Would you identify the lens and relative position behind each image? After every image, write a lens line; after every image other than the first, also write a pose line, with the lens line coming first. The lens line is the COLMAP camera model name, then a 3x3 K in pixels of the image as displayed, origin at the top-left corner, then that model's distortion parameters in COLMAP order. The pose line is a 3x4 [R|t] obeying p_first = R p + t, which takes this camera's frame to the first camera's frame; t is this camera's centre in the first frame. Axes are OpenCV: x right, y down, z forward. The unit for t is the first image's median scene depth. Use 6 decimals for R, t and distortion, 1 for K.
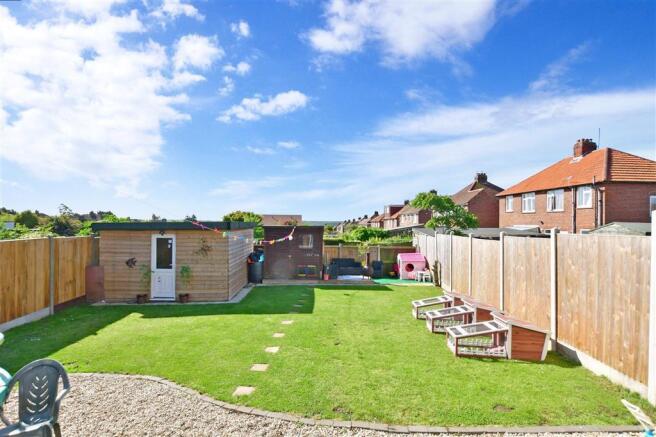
lens RADIAL K [[296.9, 0, 328.0], [0, 296.9, 218.5], [0, 0, 1]] dist [-0.024972, 0.000544]
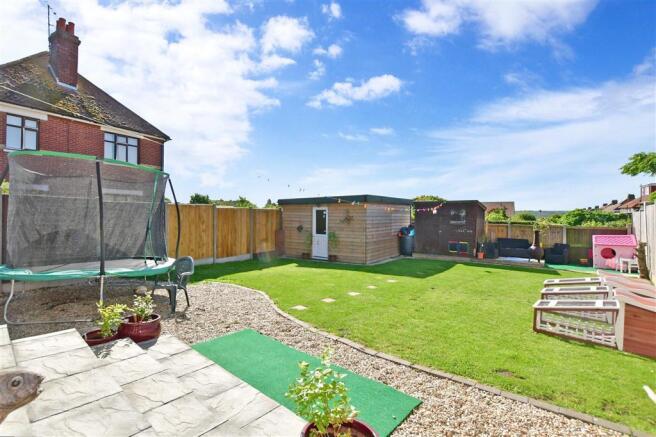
lens RADIAL K [[299.4, 0, 352.8], [0, 299.4, 217.5], [0, 0, 1]] dist [-0.026897, 0.000017]
pose [[0.817548, -0.006256, -0.575826, 0.294460], [0.022271, 0.999536, 0.020761, 0.076596], [0.575429, -0.029798, 0.817309, 0.036109]]
